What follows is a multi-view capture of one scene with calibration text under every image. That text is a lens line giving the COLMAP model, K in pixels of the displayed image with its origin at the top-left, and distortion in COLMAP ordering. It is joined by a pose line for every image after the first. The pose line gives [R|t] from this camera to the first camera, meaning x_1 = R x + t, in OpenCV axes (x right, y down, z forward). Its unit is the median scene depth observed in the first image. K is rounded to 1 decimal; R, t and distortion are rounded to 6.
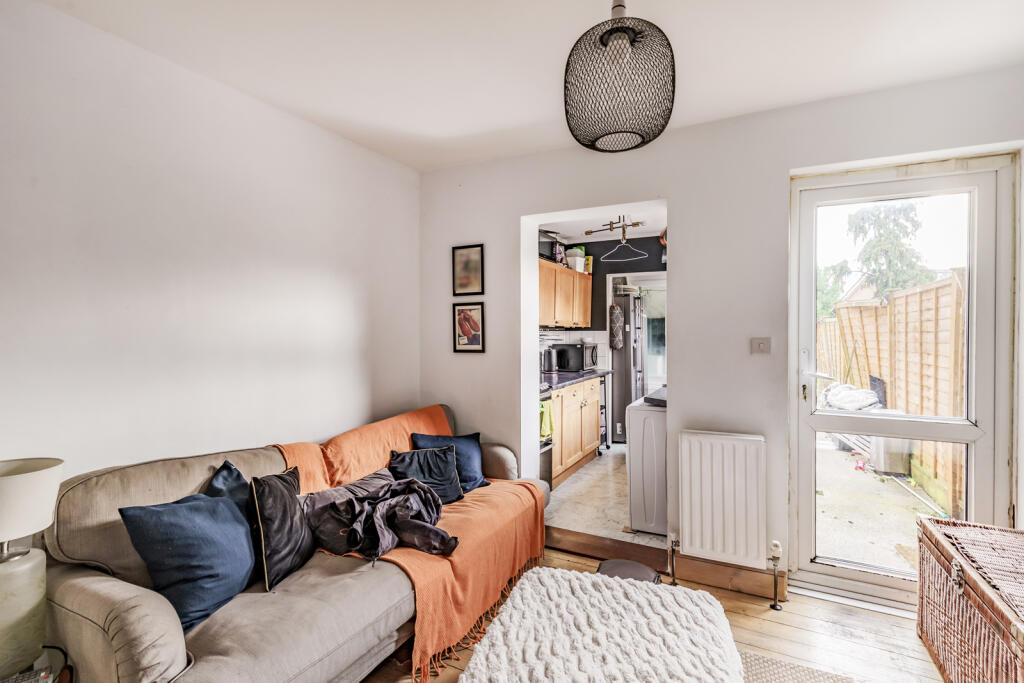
lens RADIAL K [[478.8, 0, 511.1], [0, 478.8, 334.9], [0, 0, 1]] dist [0.003630, -0.000404]
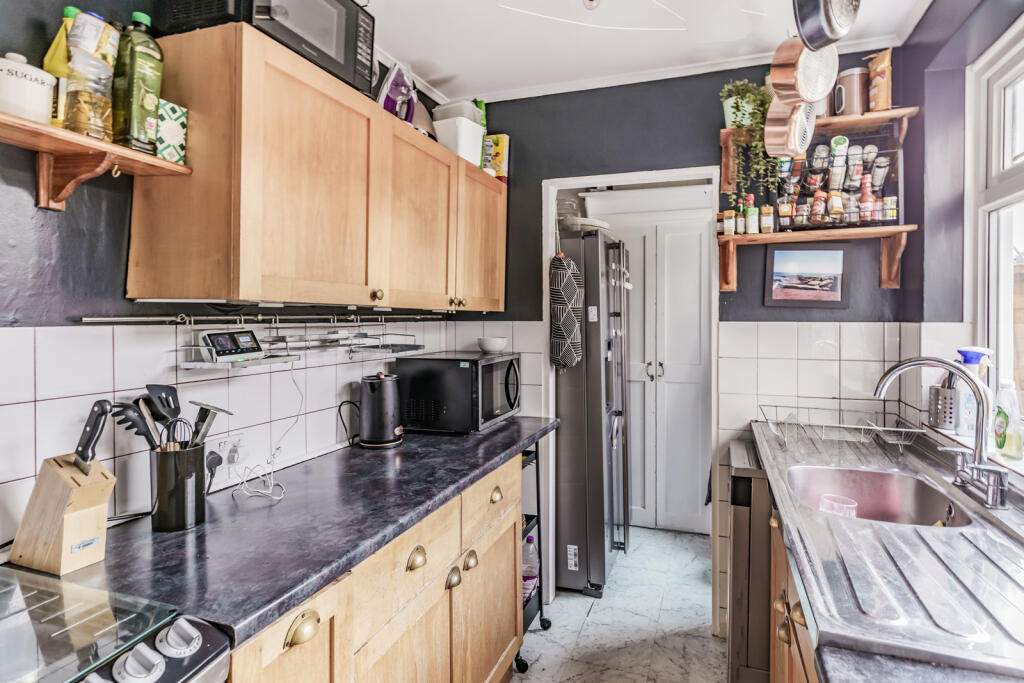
lens RADIAL K [[558.7, 0, 528.8], [0, 558.7, 320.2], [0, 0, 1]] dist [-0.024729, 0.000070]
pose [[0.988246, -0.000686, 0.152871, 0.115901], [0.001018, 0.999997, -0.002092, -0.008384], [-0.152869, 0.002223, 0.988244, 0.538166]]
